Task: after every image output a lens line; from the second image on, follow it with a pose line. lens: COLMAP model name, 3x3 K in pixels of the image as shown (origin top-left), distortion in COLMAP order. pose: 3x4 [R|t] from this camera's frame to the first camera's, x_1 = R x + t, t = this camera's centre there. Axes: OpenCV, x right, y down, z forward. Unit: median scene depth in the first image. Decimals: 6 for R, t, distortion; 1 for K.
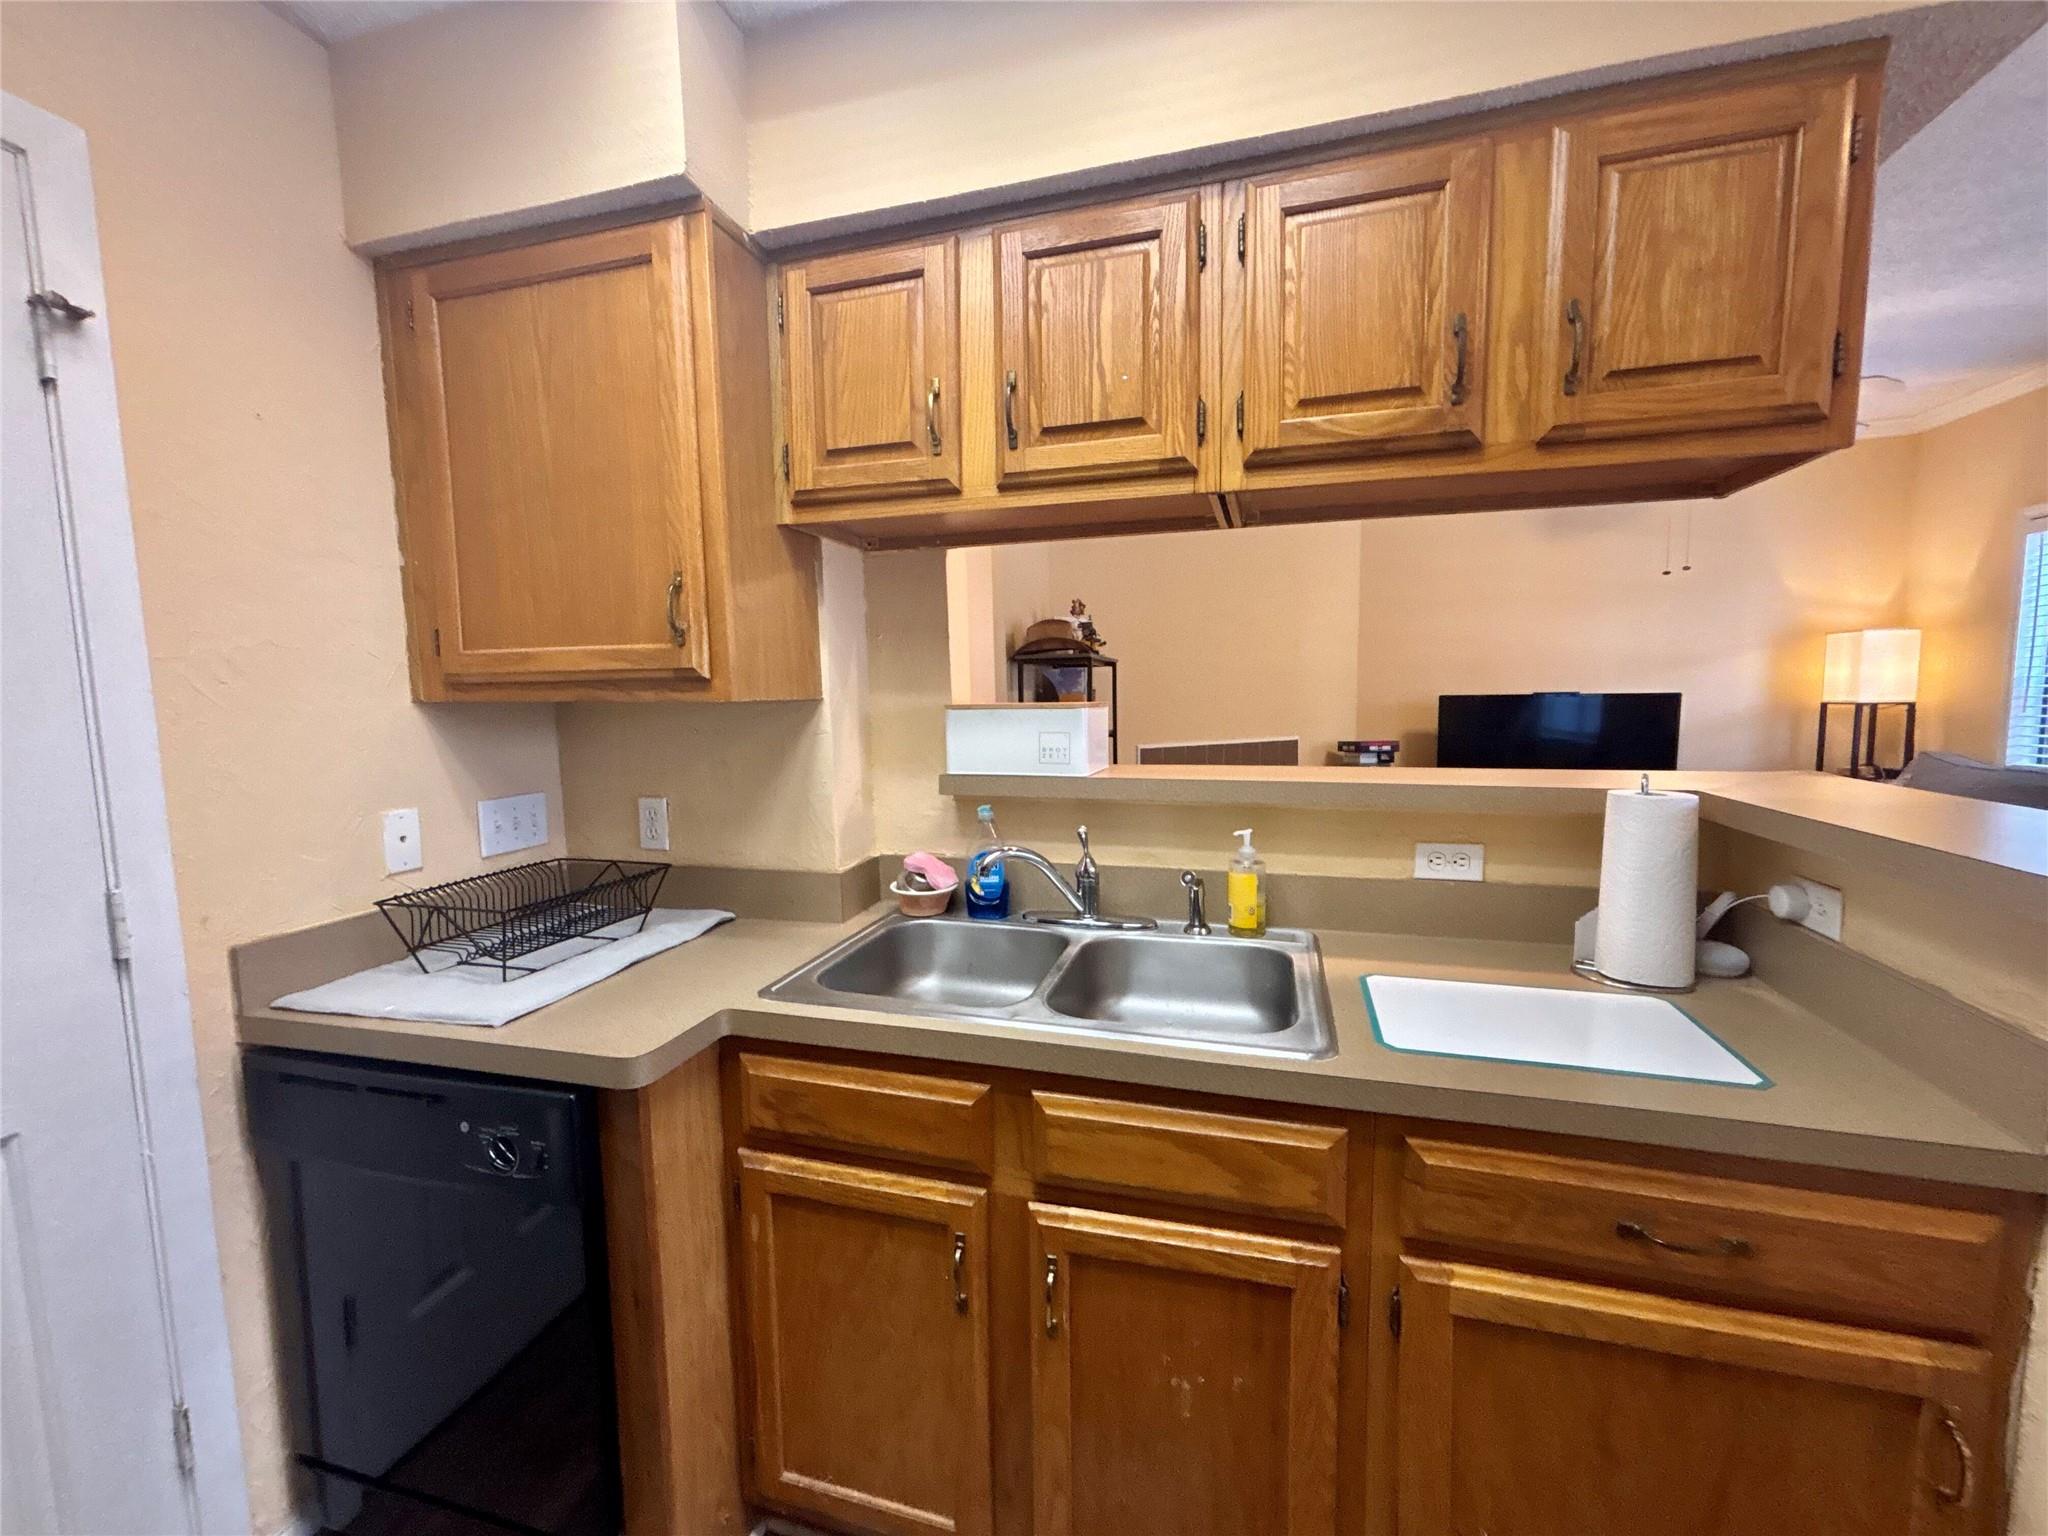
lens RADIAL K [[828.7, 0, 1024.2], [0, 828.7, 771.8], [0, 0, 1]] dist [0.000126, 0.000175]
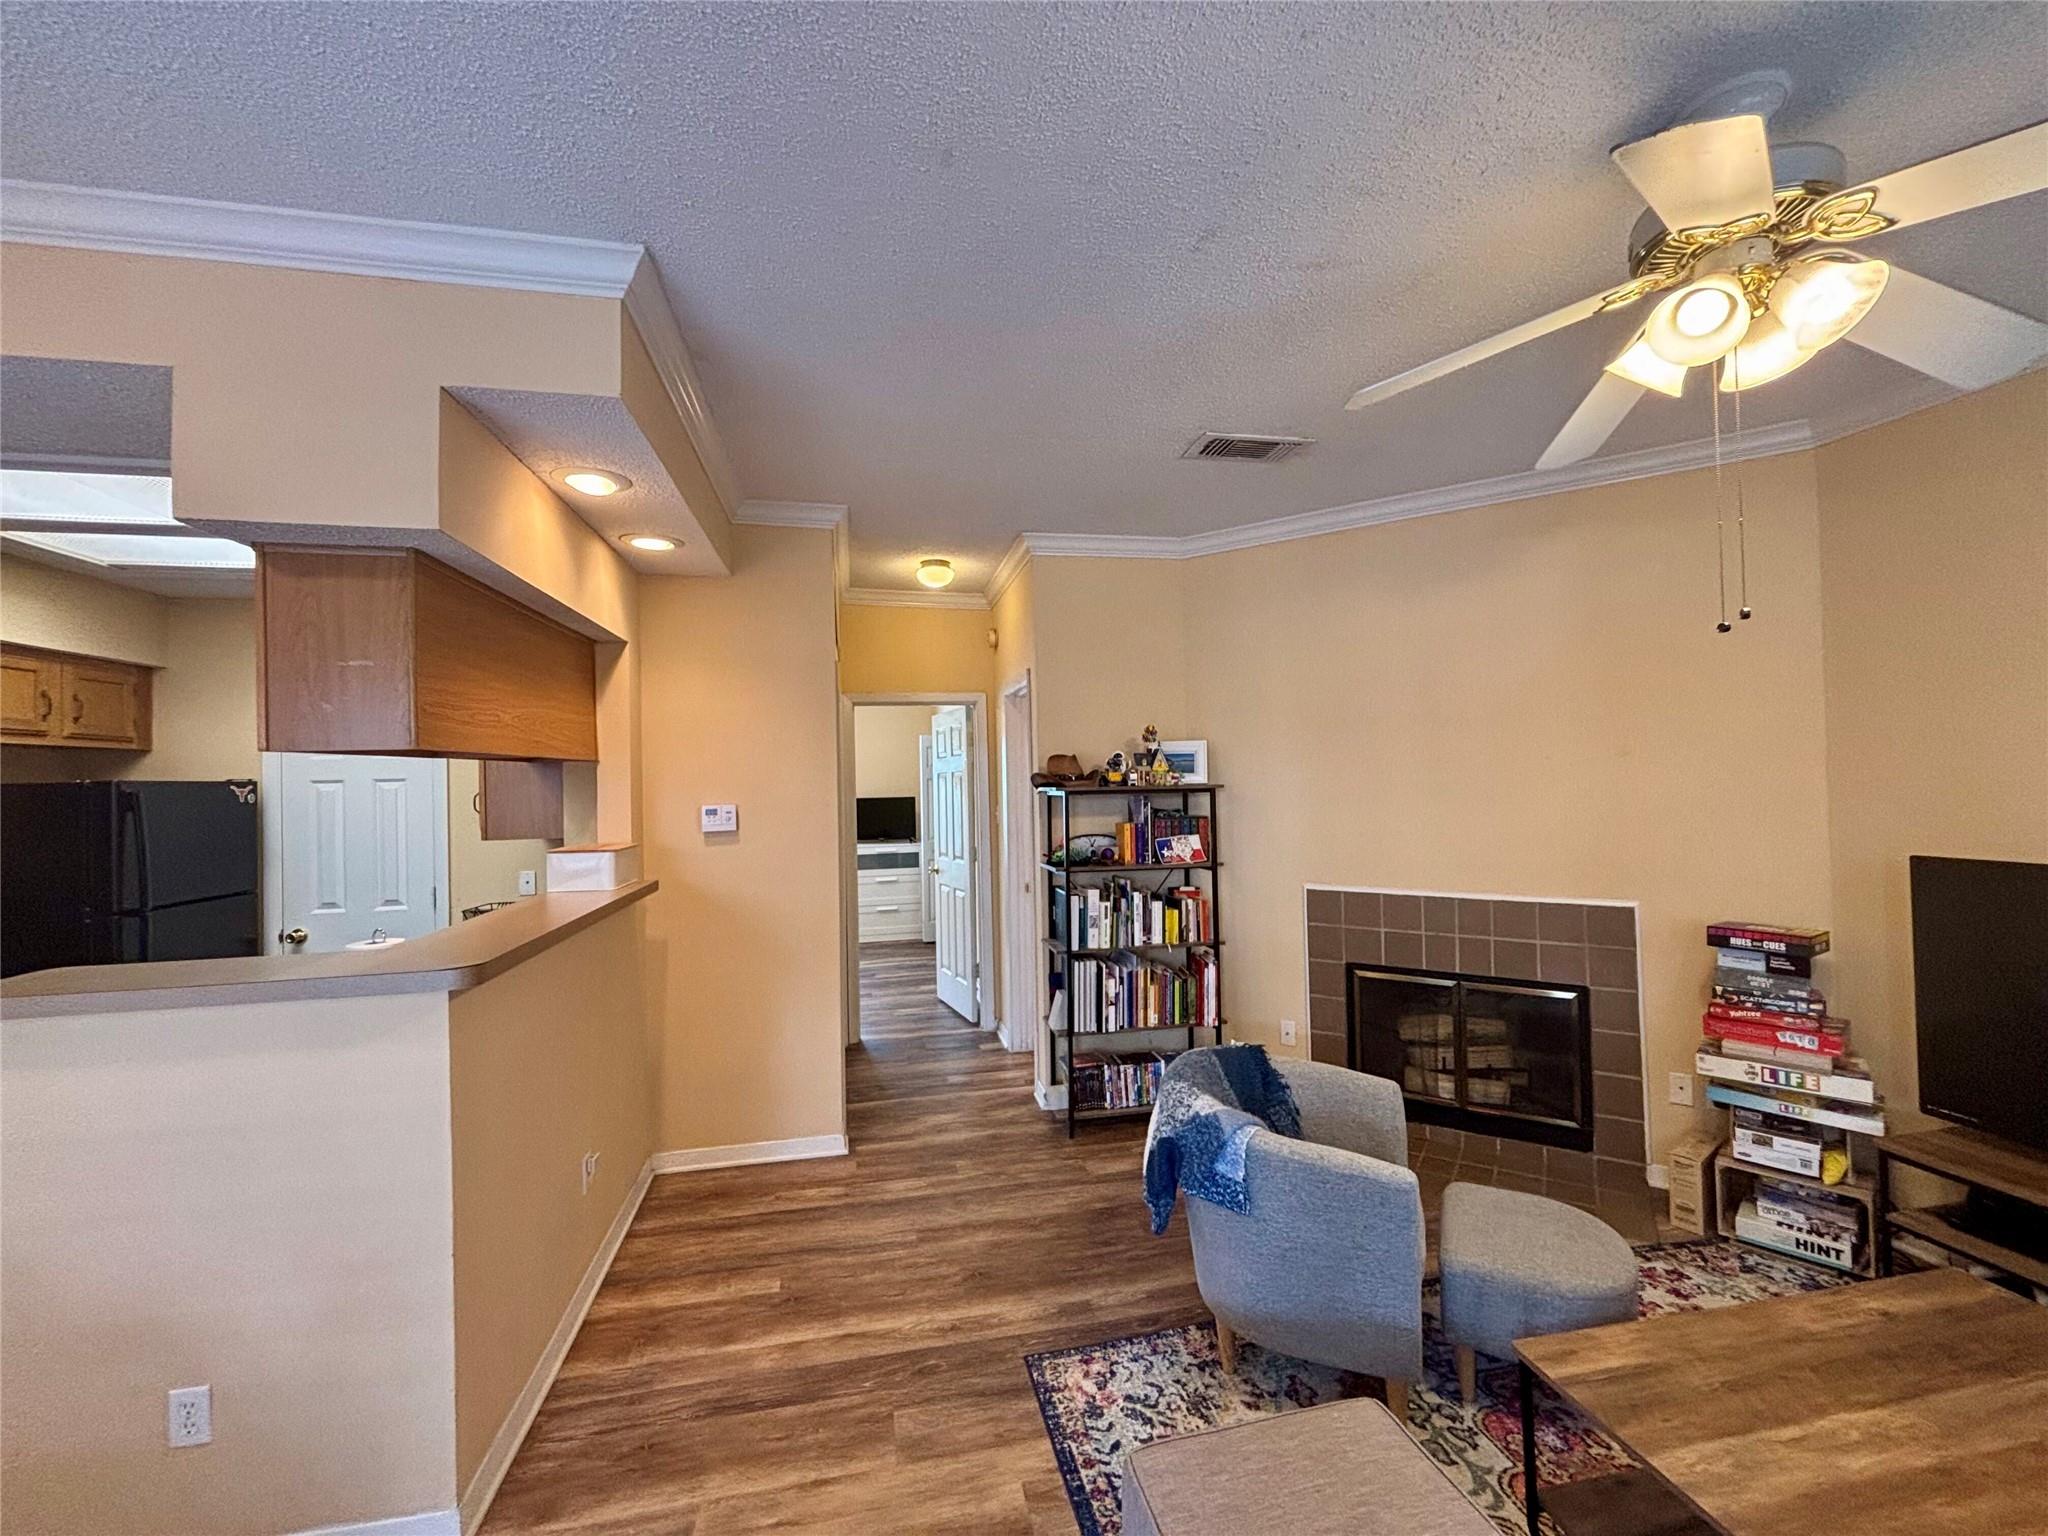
lens RADIAL K [[830.5, 0, 1028.7], [0, 830.5, 766.5], [0, 0, 1]] dist [-0.003093, -0.000003]
pose [[0.471243, -0.006214, -0.881982, 2.318126], [-0.075816, 0.995989, -0.047526, -0.279656], [0.878739, 0.089264, 0.468881, 1.124445]]
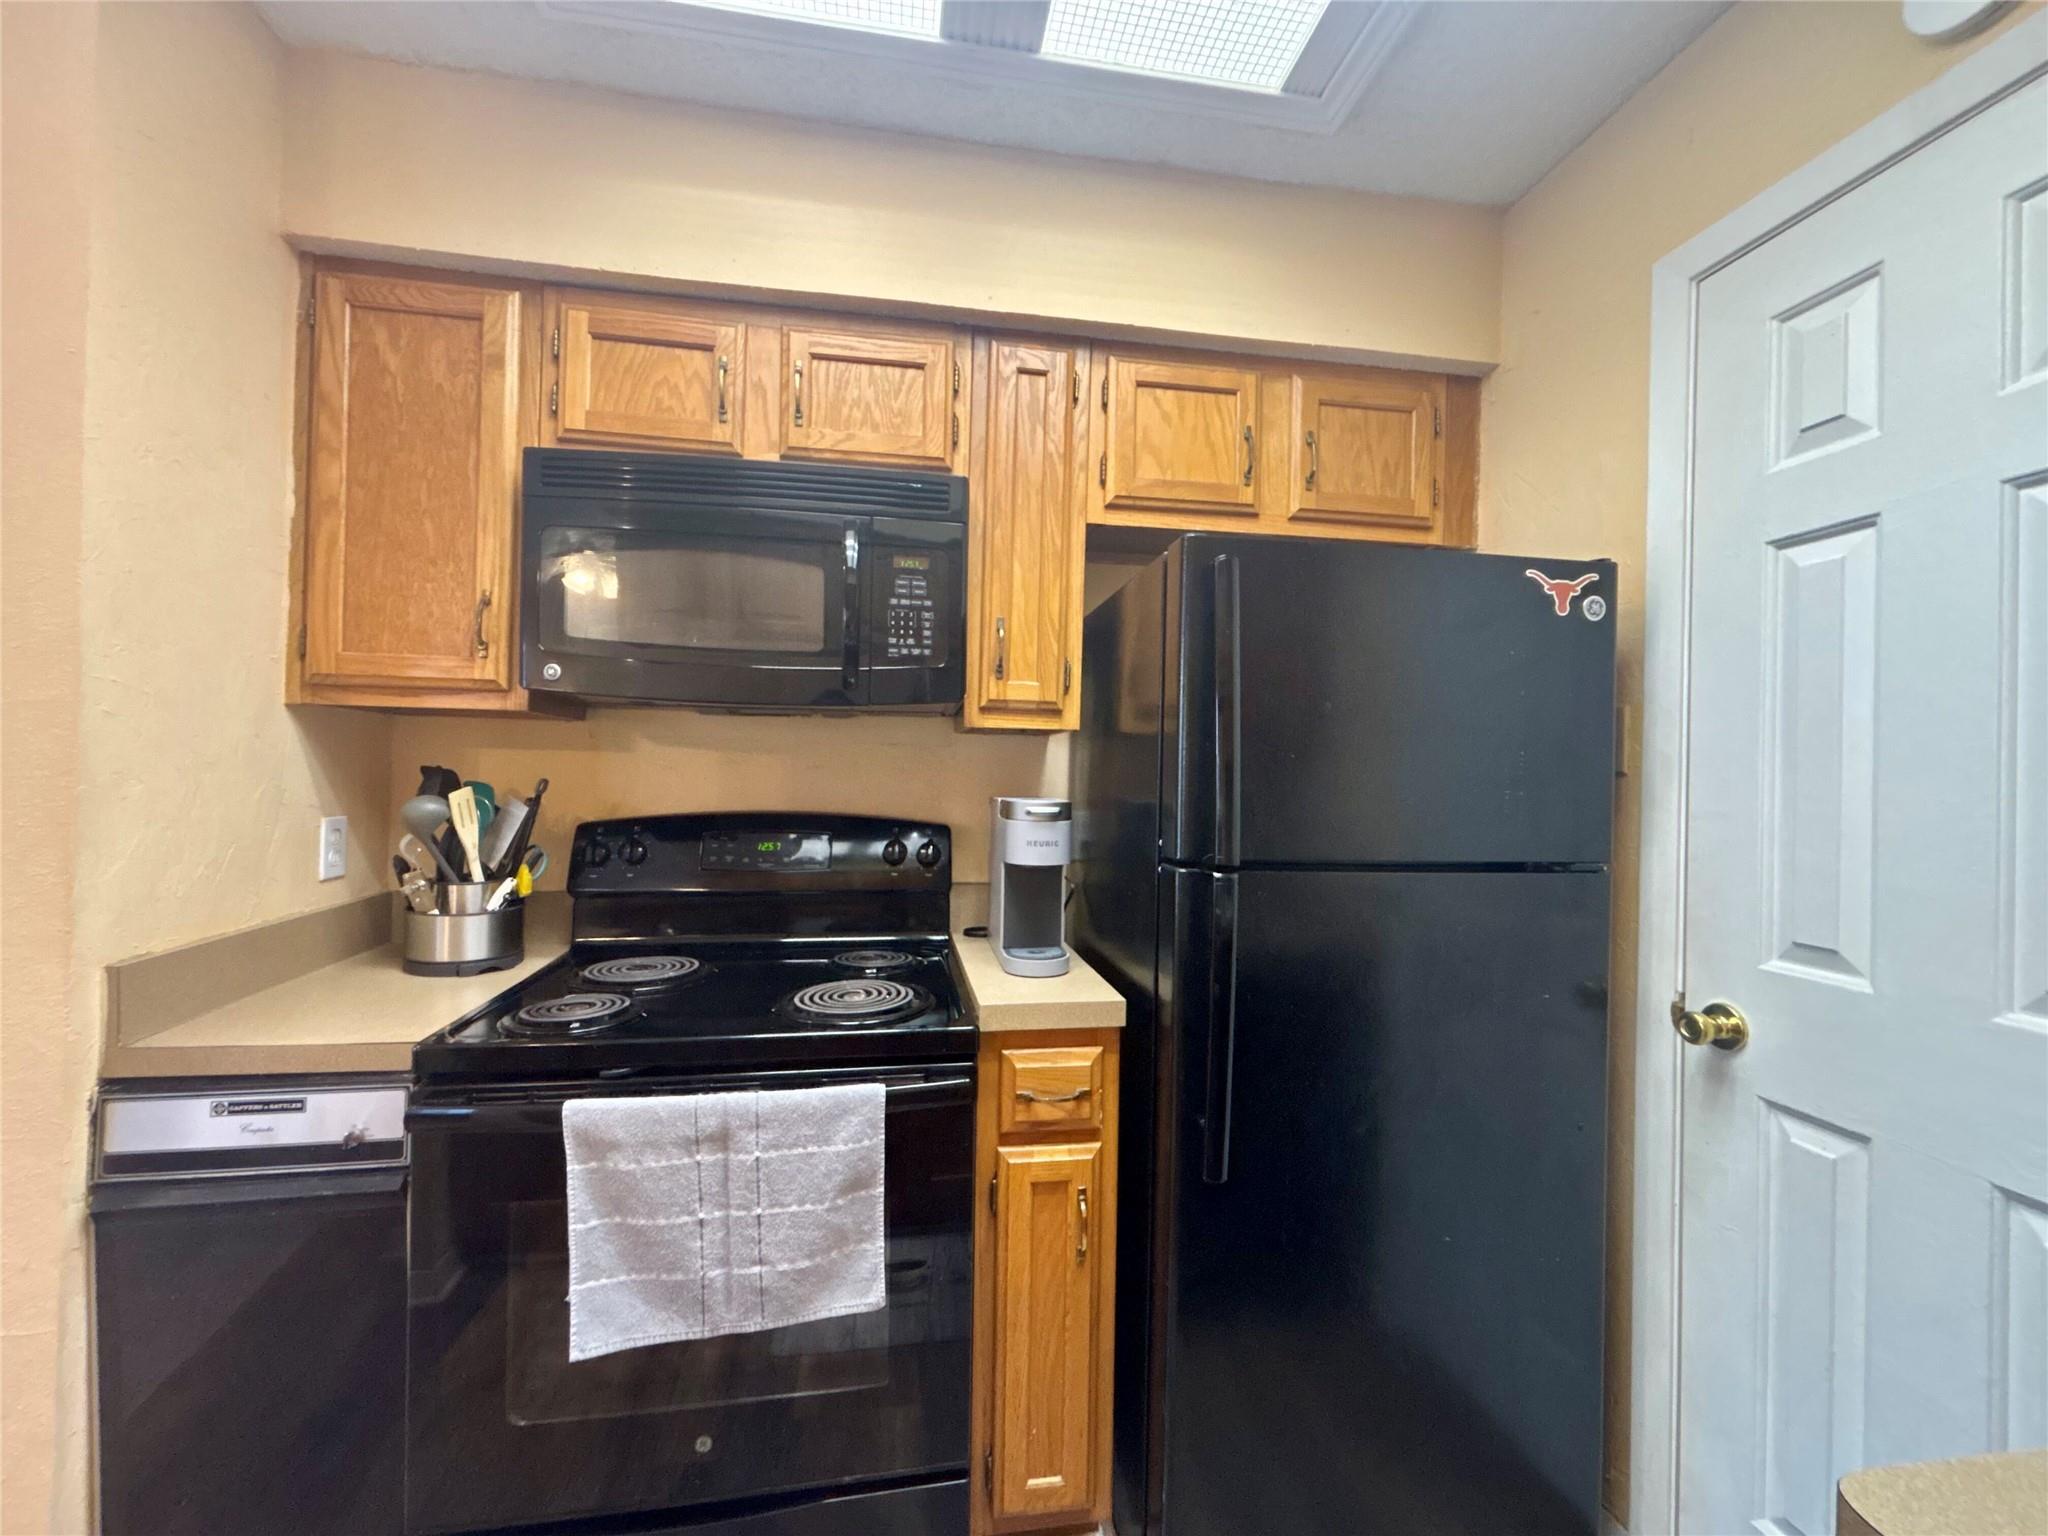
lens RADIAL K [[858.0, 0, 1024.0], [0, 858.0, 768.0], [0, 0, 1]] dist [-0.000213, 0.000141]
pose [[-0.905022, -0.008873, -0.425271, 0.052602], [-0.051236, 0.994777, 0.088281, -0.014837], [0.422267, 0.101686, -0.900750, 0.847702]]
